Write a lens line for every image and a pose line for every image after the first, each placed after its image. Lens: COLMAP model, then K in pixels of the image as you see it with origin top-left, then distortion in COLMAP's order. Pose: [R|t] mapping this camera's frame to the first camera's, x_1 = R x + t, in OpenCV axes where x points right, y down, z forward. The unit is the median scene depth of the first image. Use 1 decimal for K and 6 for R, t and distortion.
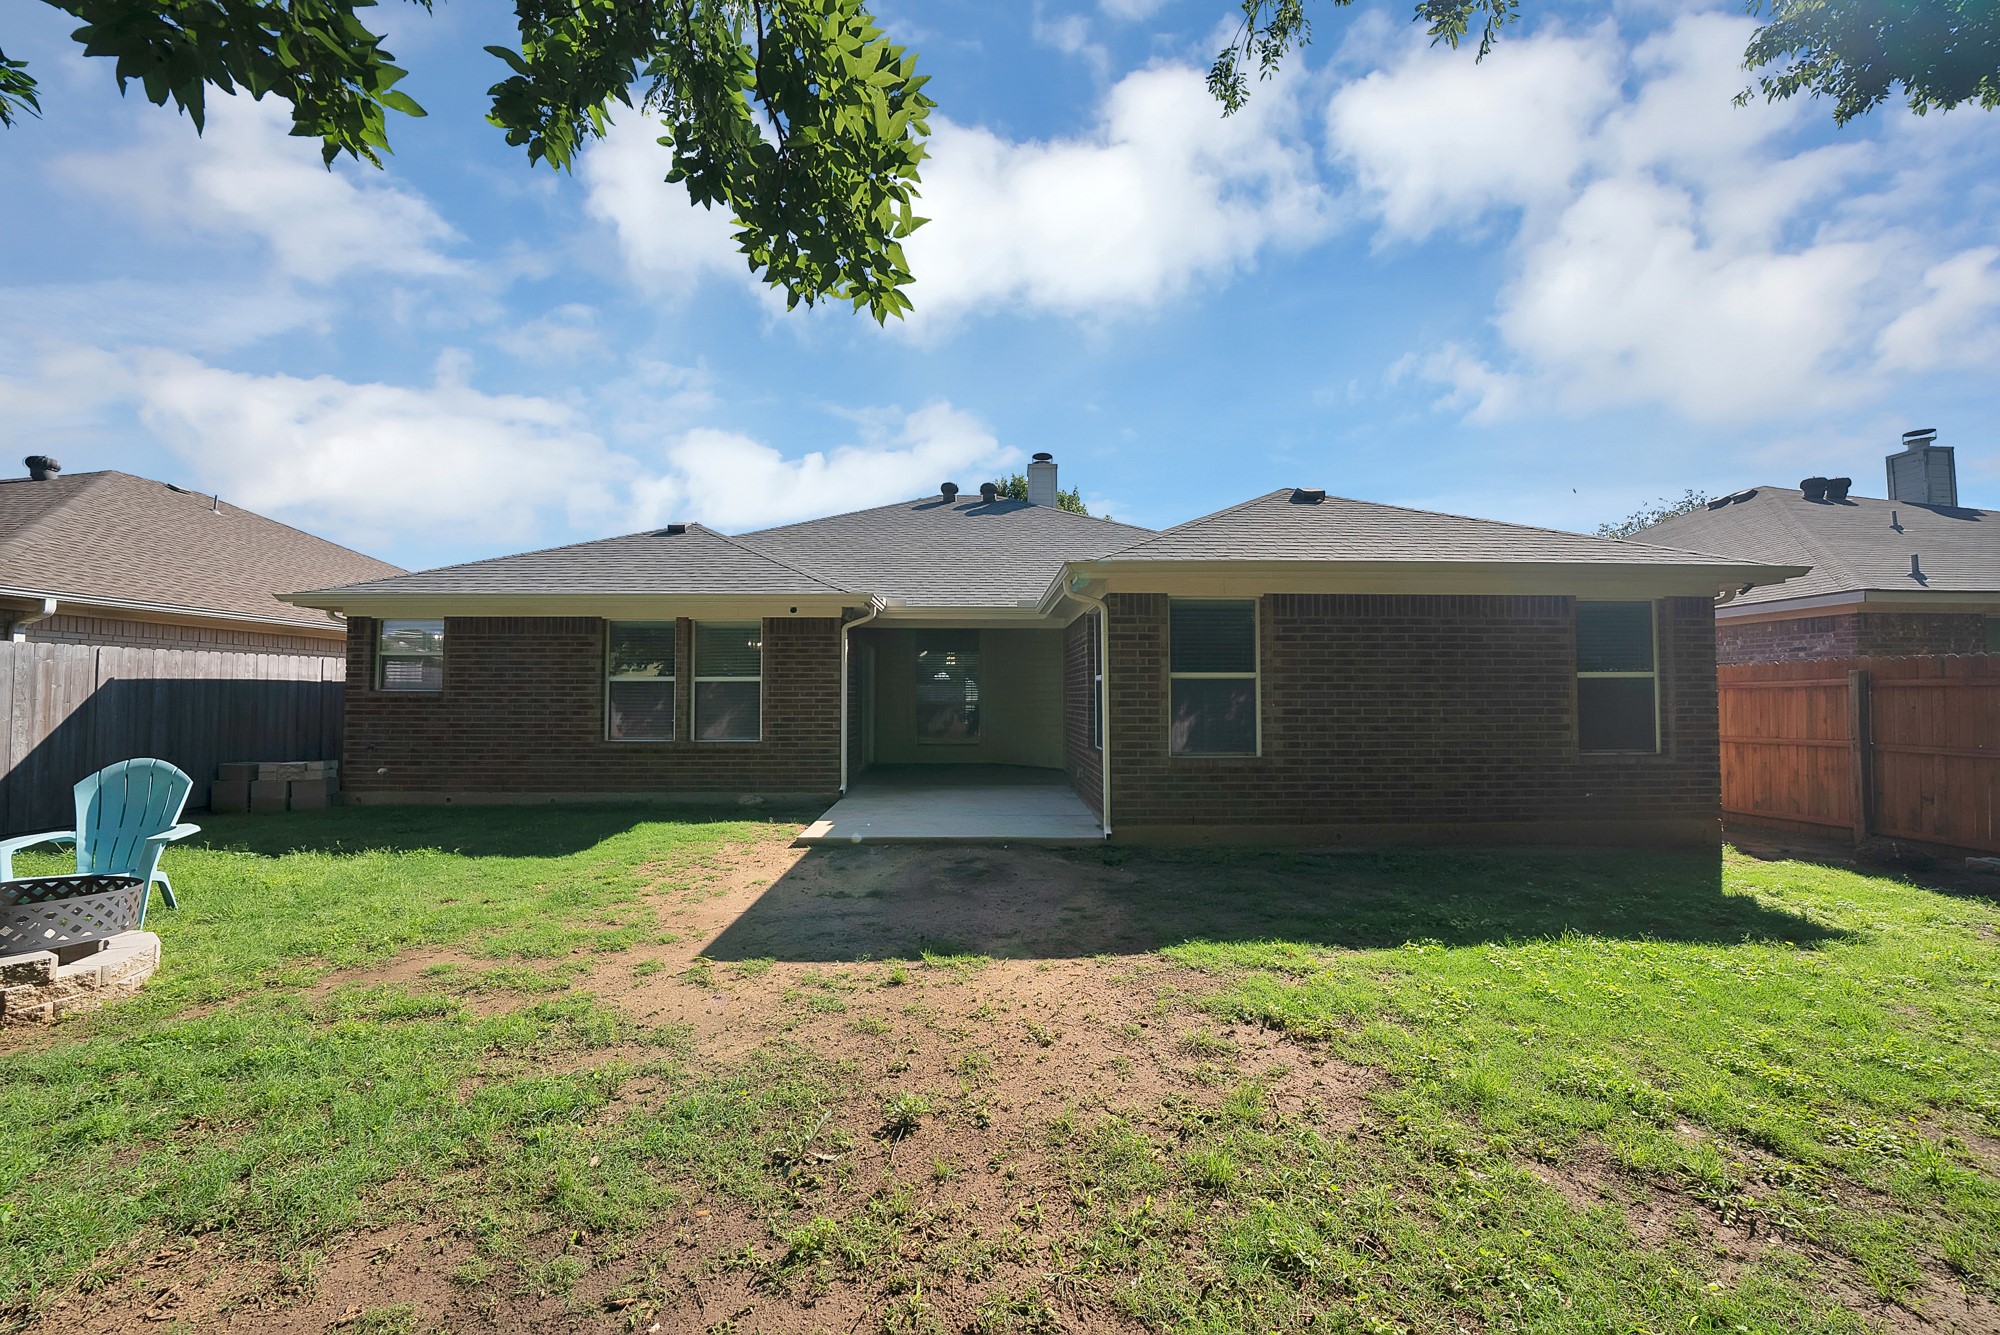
lens RADIAL K [[719.1, 0, 999.3], [0, 719.1, 677.3], [0, 0, 1]] dist [-0.026925, 0.002132]
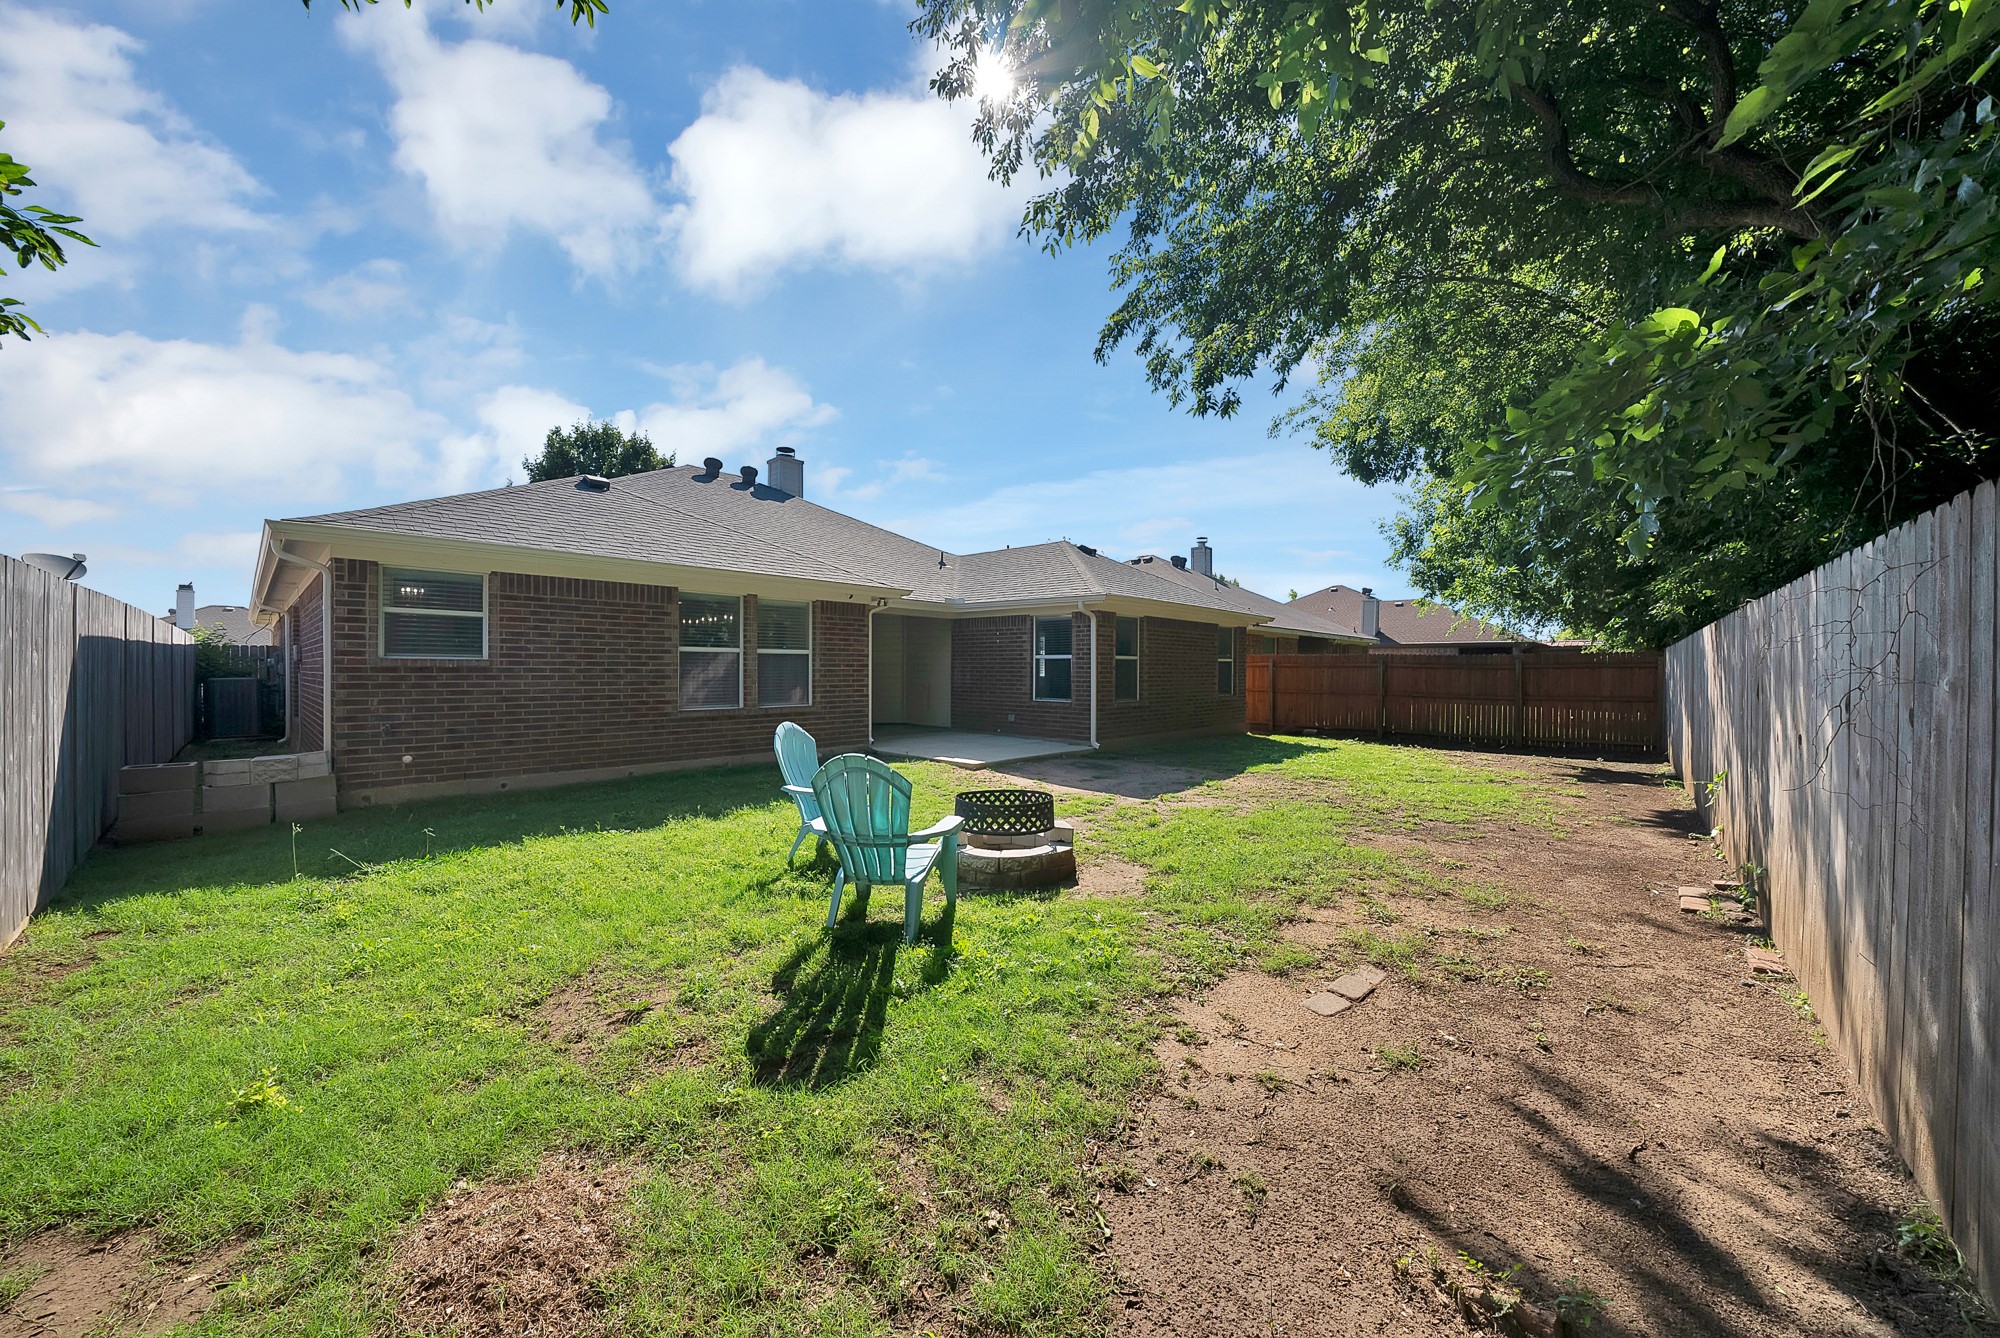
lens RADIAL K [[719.1, 0, 1005.1], [0, 719.1, 667.7], [0, 0, 1]] dist [-0.026925, 0.002132]
pose [[0.682057, 0.004044, 0.731287, -0.986974], [-0.025177, 0.999522, 0.017955, -0.000889], [-0.730865, -0.030658, 0.681833, -0.029827]]
